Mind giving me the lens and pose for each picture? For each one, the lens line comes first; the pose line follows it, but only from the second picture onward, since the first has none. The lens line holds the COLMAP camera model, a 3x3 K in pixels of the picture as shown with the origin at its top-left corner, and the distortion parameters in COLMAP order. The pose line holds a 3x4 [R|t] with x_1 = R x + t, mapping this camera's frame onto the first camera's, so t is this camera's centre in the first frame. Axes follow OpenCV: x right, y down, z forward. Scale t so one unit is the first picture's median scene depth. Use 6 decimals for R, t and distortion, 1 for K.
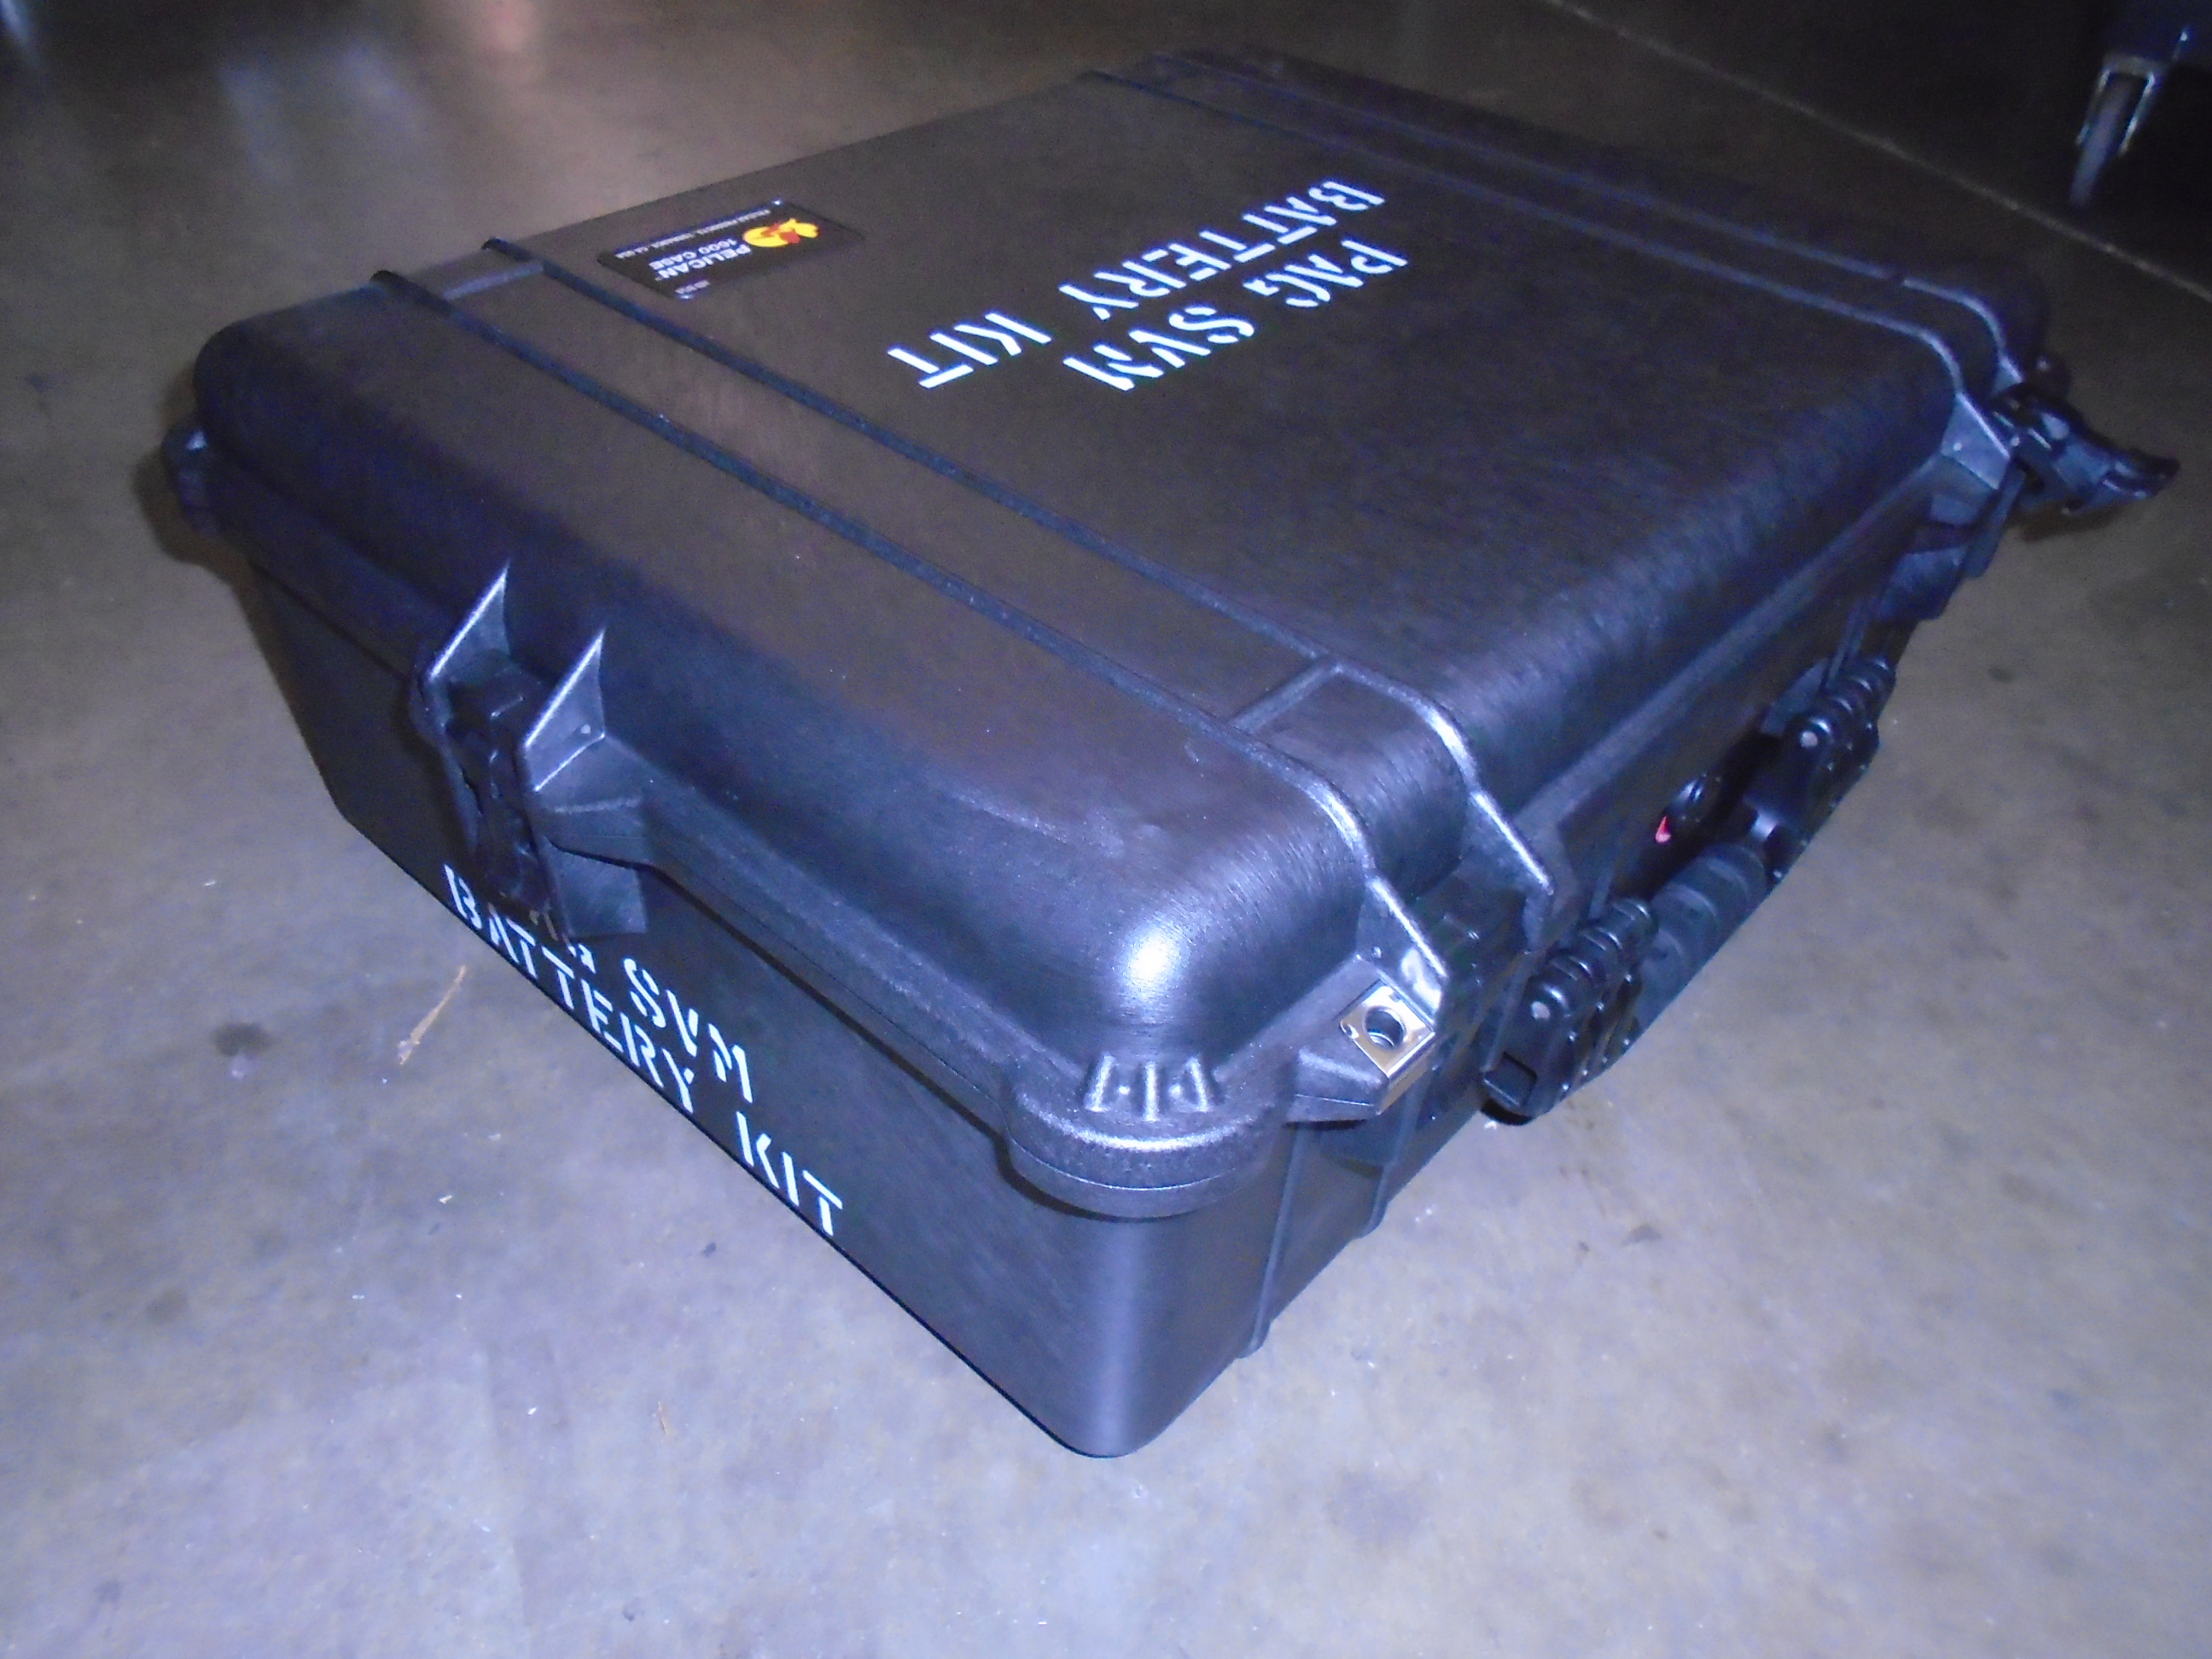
lens RADIAL K [[1687.3, 0, 1103.2], [0, 1687.3, 823.6], [0, 0, 1]] dist [-0.018234, 0.009670]
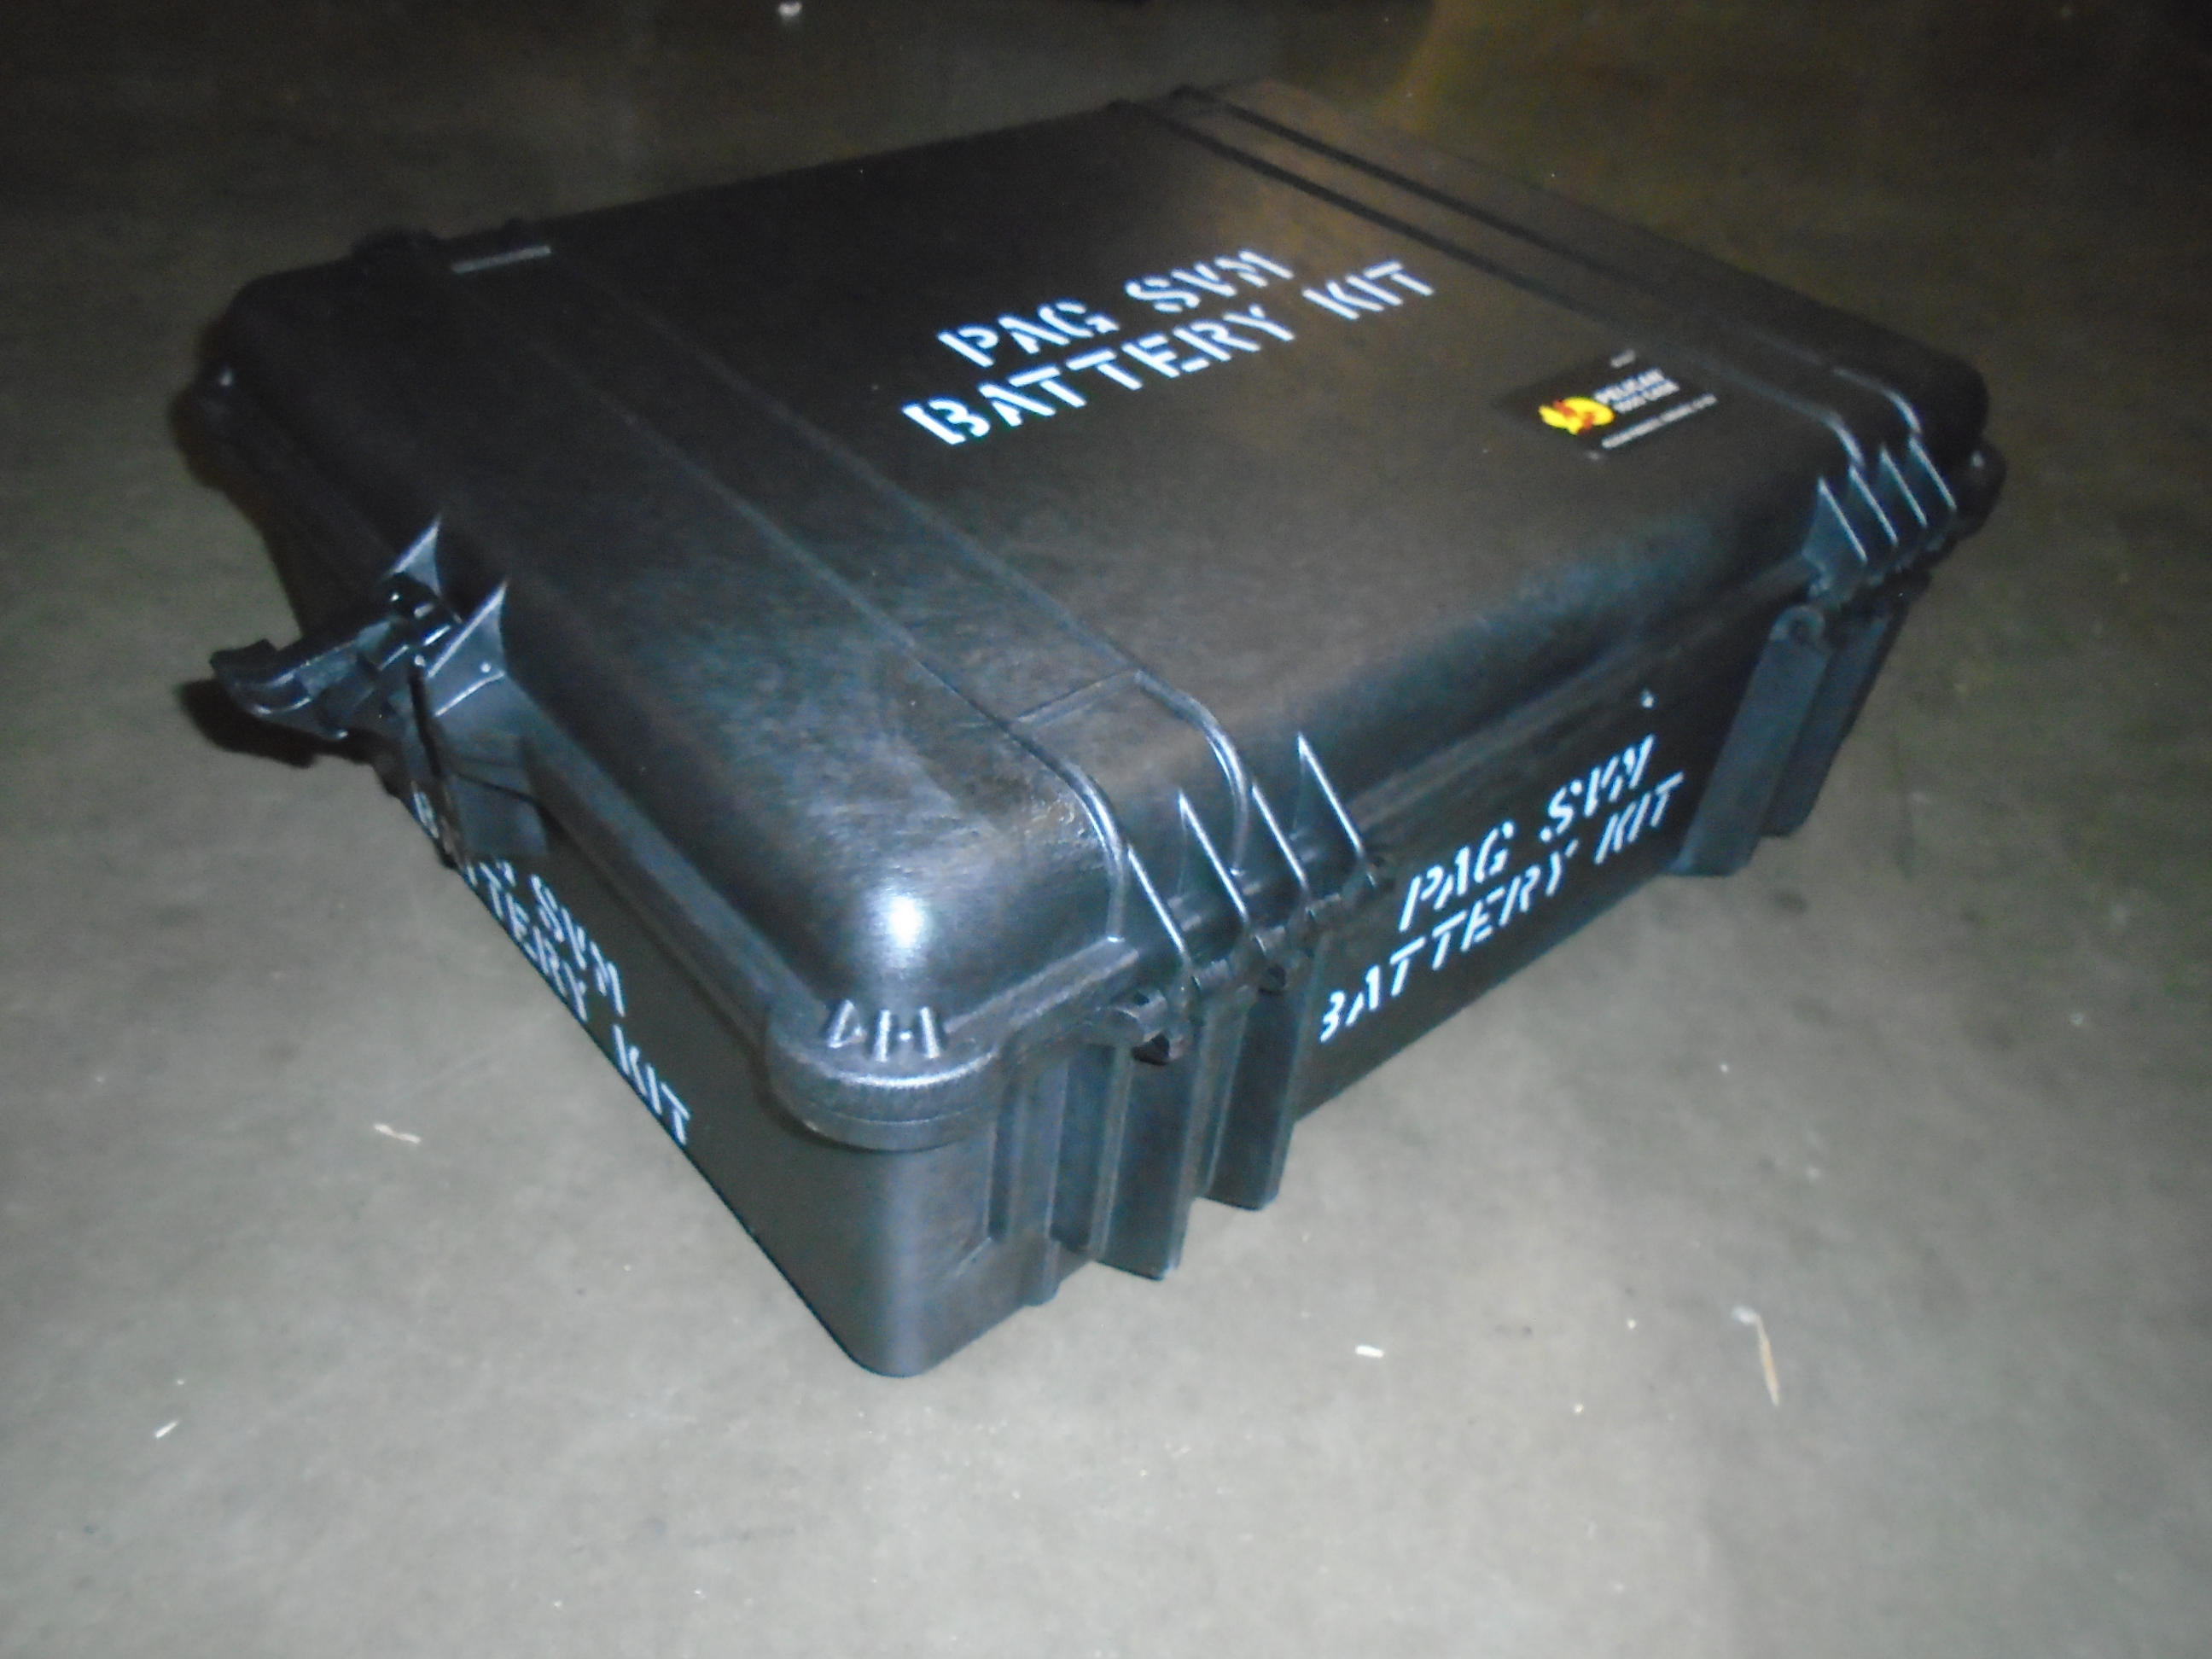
lens RADIAL K [[1687.3, 0, 1103.2], [0, 1687.3, 823.6], [0, 0, 1]] dist [-0.018234, 0.009670]
pose [[-0.984830, -0.172709, 0.016749, 0.021829], [-0.014295, 0.176955, 0.984115, -1.300360], [-0.172929, 0.968947, -0.176739, 1.489921]]
